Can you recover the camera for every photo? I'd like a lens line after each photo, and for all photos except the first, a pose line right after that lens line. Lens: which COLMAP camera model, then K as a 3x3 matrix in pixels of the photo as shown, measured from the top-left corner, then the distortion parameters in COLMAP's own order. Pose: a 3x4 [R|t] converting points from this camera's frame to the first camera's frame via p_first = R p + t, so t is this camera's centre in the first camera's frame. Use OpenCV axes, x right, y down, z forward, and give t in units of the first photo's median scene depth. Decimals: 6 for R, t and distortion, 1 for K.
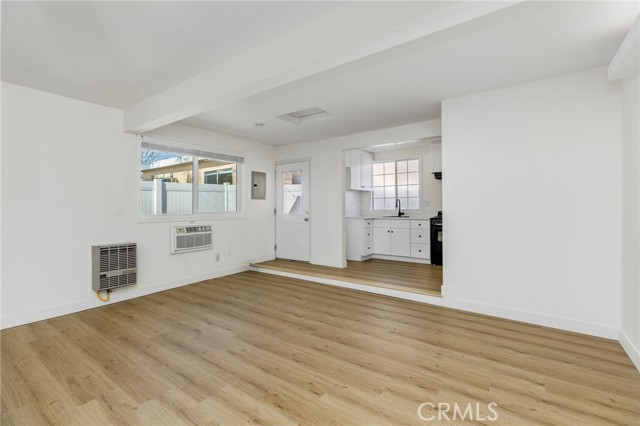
lens RADIAL K [[289.7, 0, 321.4], [0, 289.7, 213.0], [0, 0, 1]] dist [0.021233, -0.000307]
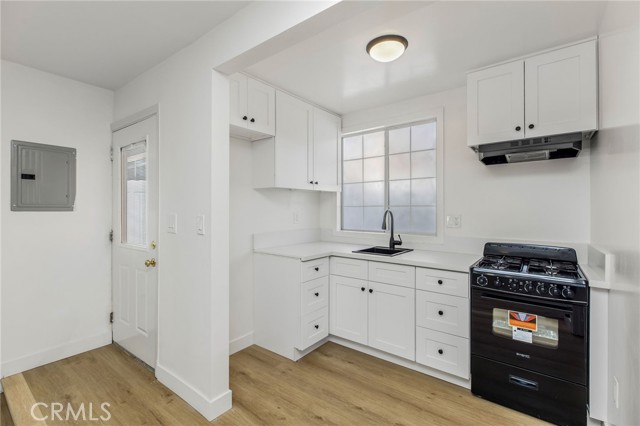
lens RADIAL K [[289.7, 0, 318.1], [0, 289.7, 208.9], [0, 0, 1]] dist [0.021233, -0.000307]
pose [[0.999174, 0.004939, -0.040341, 0.172440], [-0.005188, 0.999968, -0.006058, -0.046365], [0.040310, 0.006263, 0.999168, 0.544627]]
